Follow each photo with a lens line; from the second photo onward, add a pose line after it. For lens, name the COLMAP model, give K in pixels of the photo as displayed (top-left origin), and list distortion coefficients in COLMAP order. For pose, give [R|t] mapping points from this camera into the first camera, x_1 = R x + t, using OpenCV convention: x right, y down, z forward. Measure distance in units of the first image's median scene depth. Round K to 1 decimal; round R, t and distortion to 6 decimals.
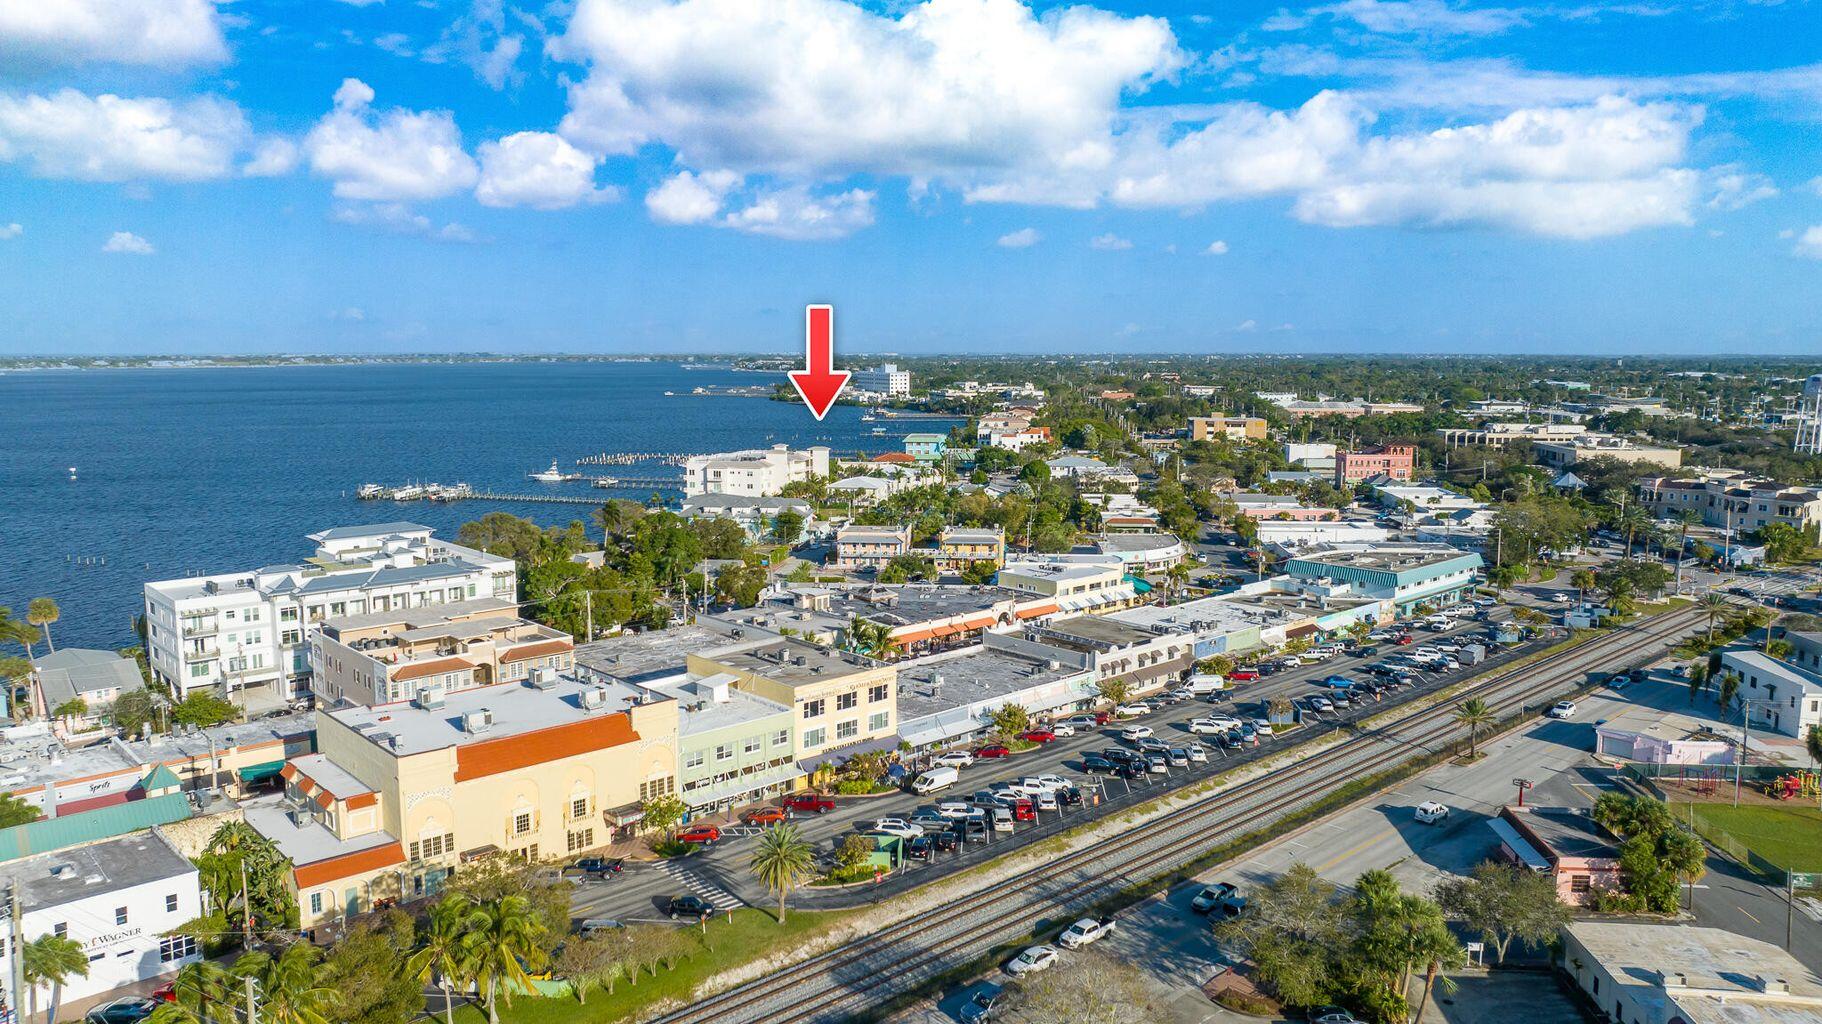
lens RADIAL K [[1294.9, 0, 912.7], [0, 1294.9, 502.2], [0, 0, 1]] dist [-0.006279, 0.014054]
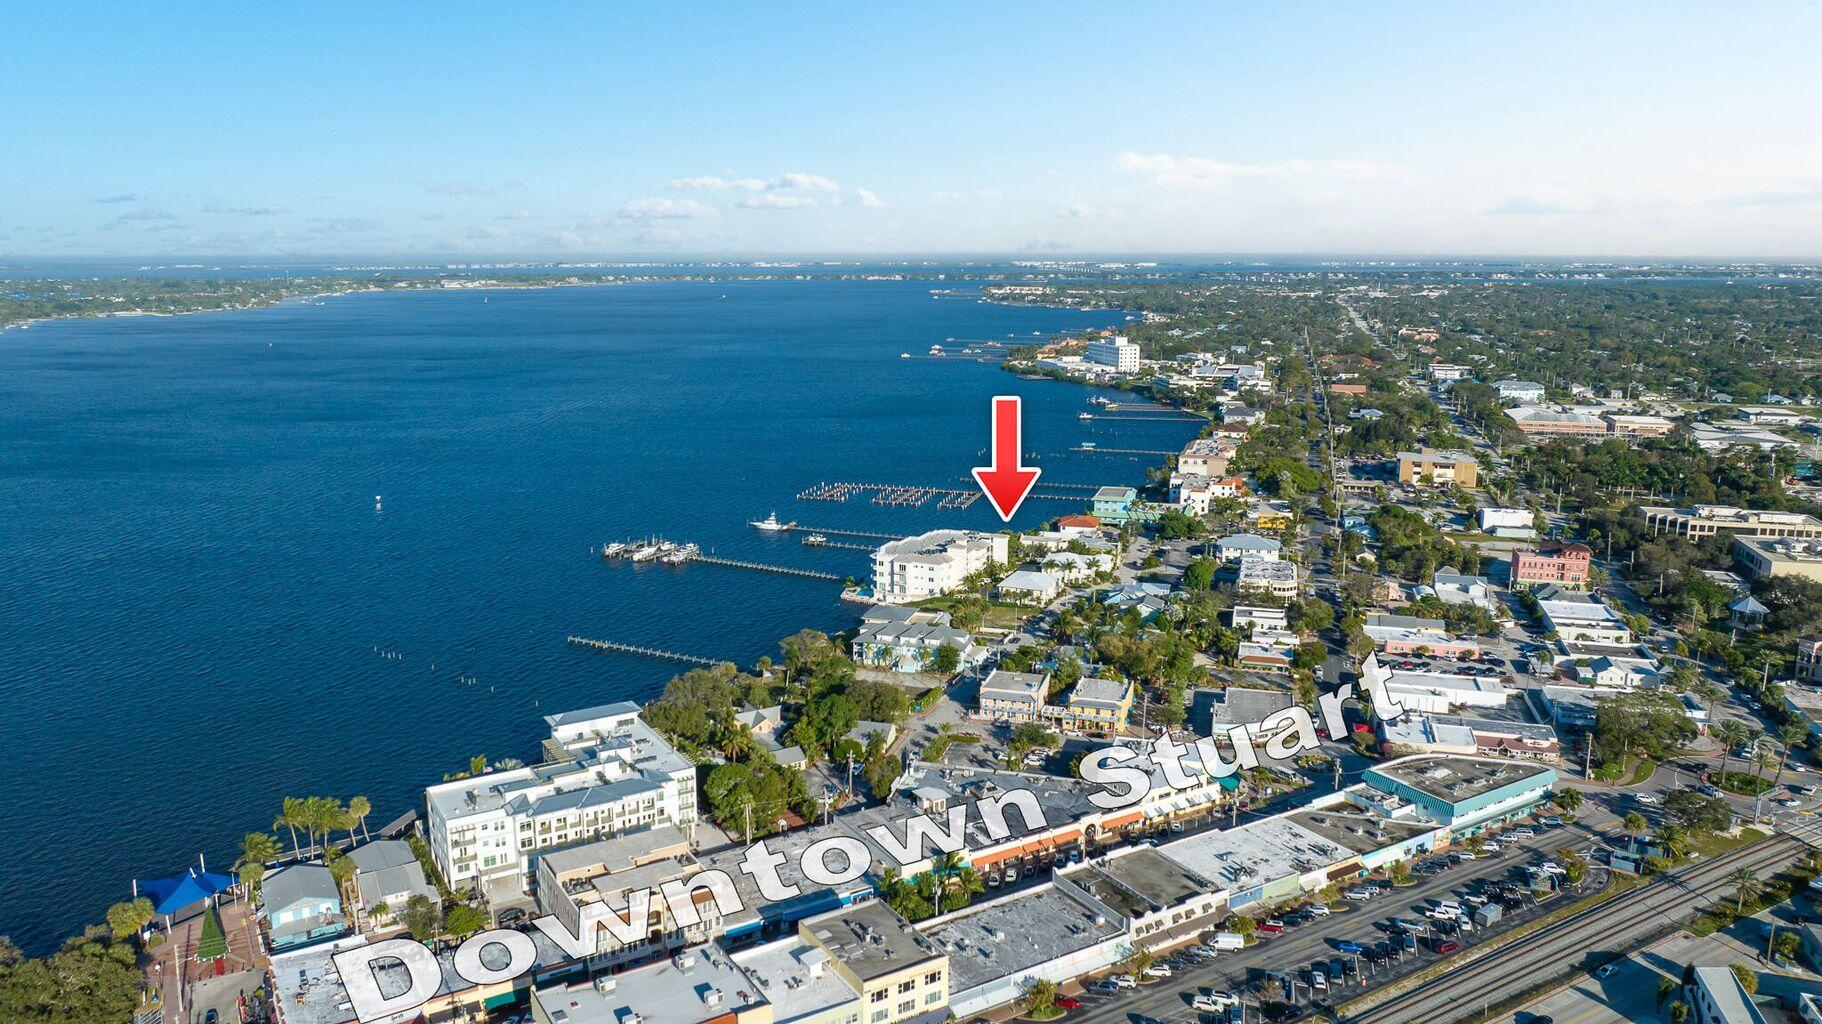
lens RADIAL K [[1294.9, 0, 908.0], [0, 1294.9, 521.5], [0, 0, 1]] dist [-0.006279, 0.014054]
pose [[0.981739, 0.035558, -0.186880, 0.138989], [-0.022995, 0.997354, 0.068967, -0.316436], [0.188838, -0.063411, 0.979959, -0.206915]]
